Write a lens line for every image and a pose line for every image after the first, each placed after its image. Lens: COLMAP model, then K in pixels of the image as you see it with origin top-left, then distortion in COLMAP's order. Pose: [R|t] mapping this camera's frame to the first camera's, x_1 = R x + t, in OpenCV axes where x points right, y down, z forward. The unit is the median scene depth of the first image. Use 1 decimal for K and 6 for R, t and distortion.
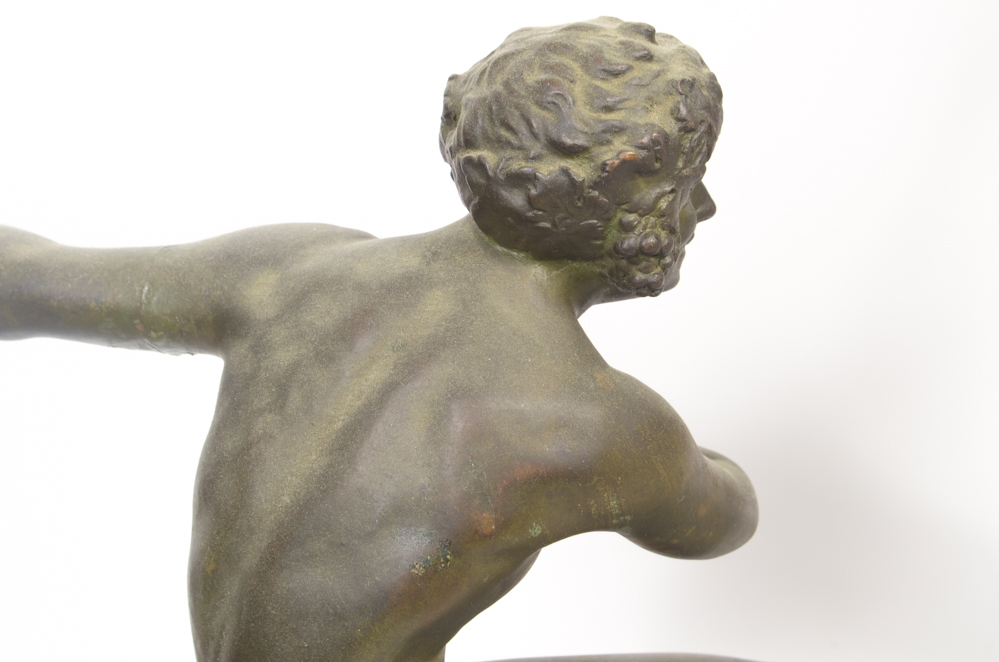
lens RADIAL K [[1464.9, 0, 504.9], [0, 1464.9, 333.6], [0, 0, 1]] dist [0.012927, 0.000000]
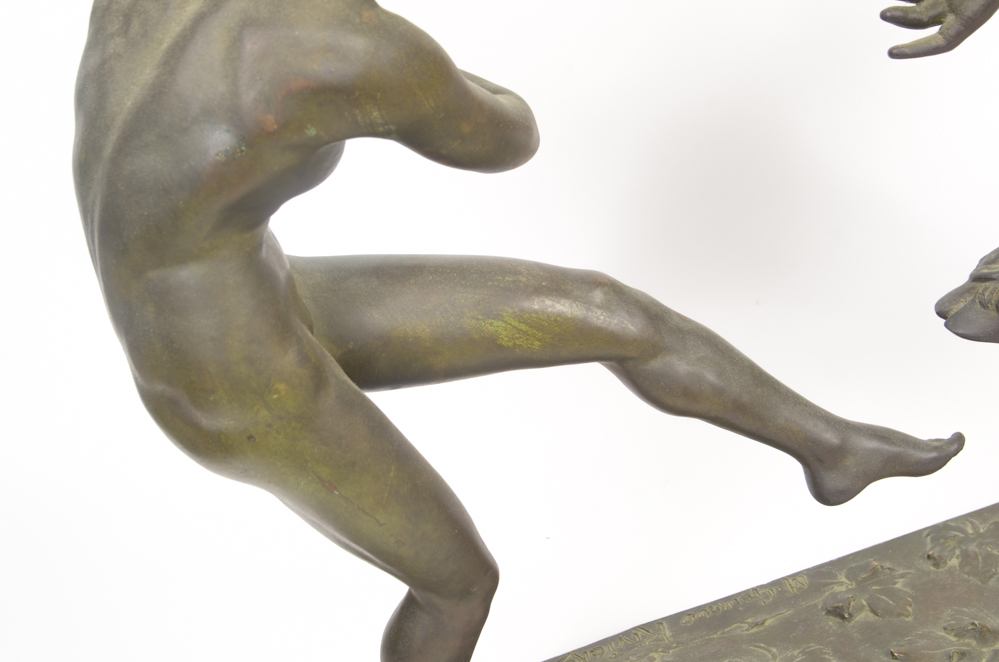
lens RADIAL K [[1464.9, 0, 499.1], [0, 1464.9, 336.9], [0, 0, 1]] dist [0.012927, 0.000000]
pose [[0.996557, 0.041429, -0.071822, 0.287473], [-0.026071, 0.978854, 0.202892, 0.043108], [0.078709, -0.200321, 0.976564, -0.304982]]
